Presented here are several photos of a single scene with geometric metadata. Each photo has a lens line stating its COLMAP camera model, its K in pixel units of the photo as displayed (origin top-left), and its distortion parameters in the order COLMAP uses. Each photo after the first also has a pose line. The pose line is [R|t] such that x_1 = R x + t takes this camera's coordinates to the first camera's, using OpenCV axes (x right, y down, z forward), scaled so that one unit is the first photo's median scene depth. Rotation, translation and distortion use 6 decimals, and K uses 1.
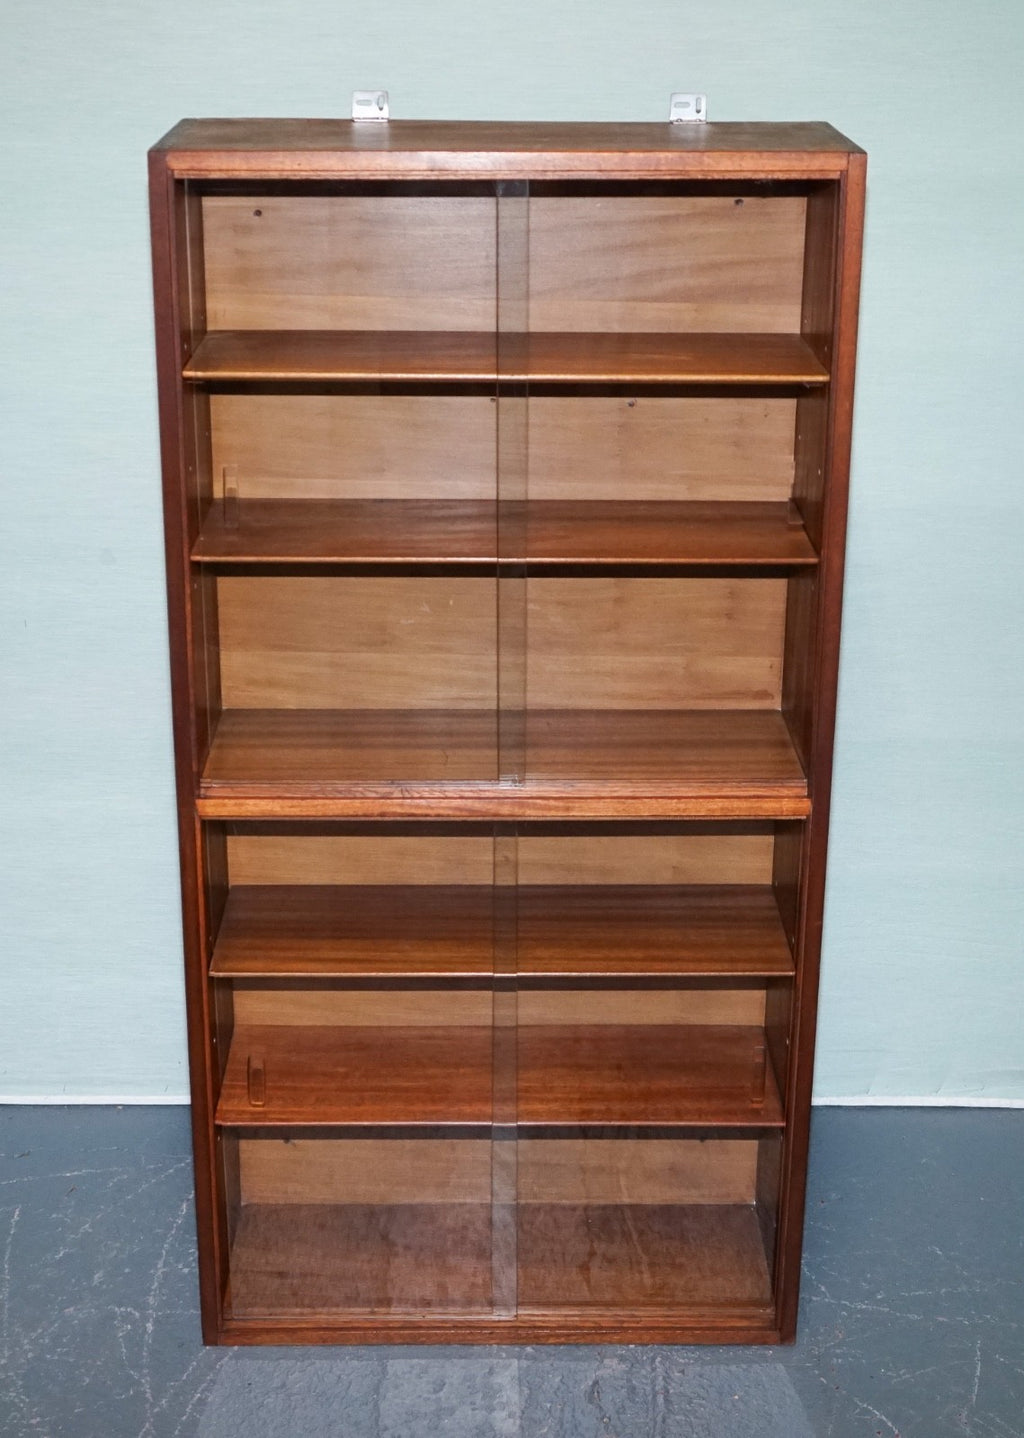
lens RADIAL K [[2385.8, 0, 507.3], [0, 2385.8, 719.3], [0, 0, 1]] dist [-0.018386, 0.000000]
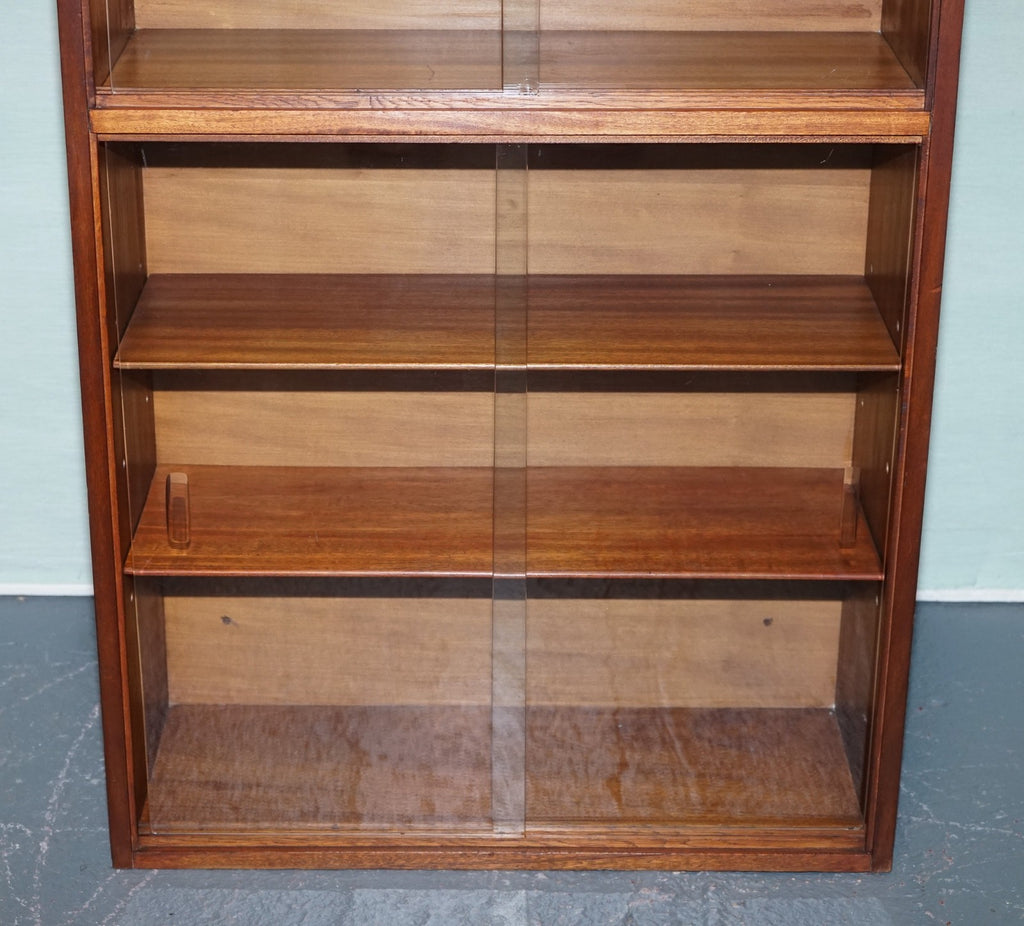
lens RADIAL K [[2595.9, 0, 473.5], [0, 2595.9, 490.8], [0, 0, 1]] dist [-0.064036, 0.000000]
pose [[0.999858, 0.003606, -0.016453, 0.000950], [-0.002715, 0.998544, 0.053874, 0.100589], [0.016624, -0.053822, 0.998412, 0.187606]]
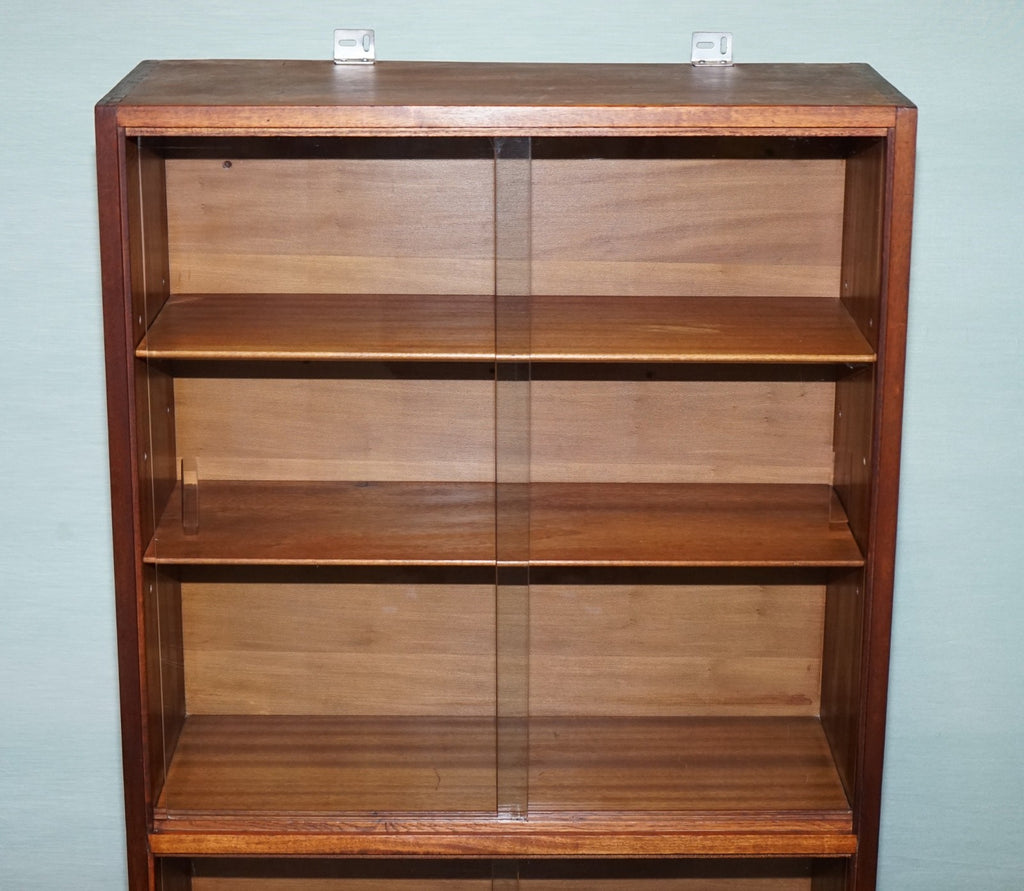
lens RADIAL K [[2427.9, 0, 516.4], [0, 2427.9, 420.0], [0, 0, 1]] dist [-0.062144, 0.000000]
pose [[0.999992, 0.001427, -0.003741, 0.006099], [-0.001700, 0.997261, -0.073938, -0.048795], [0.003625, 0.073944, 0.997256, 0.103255]]
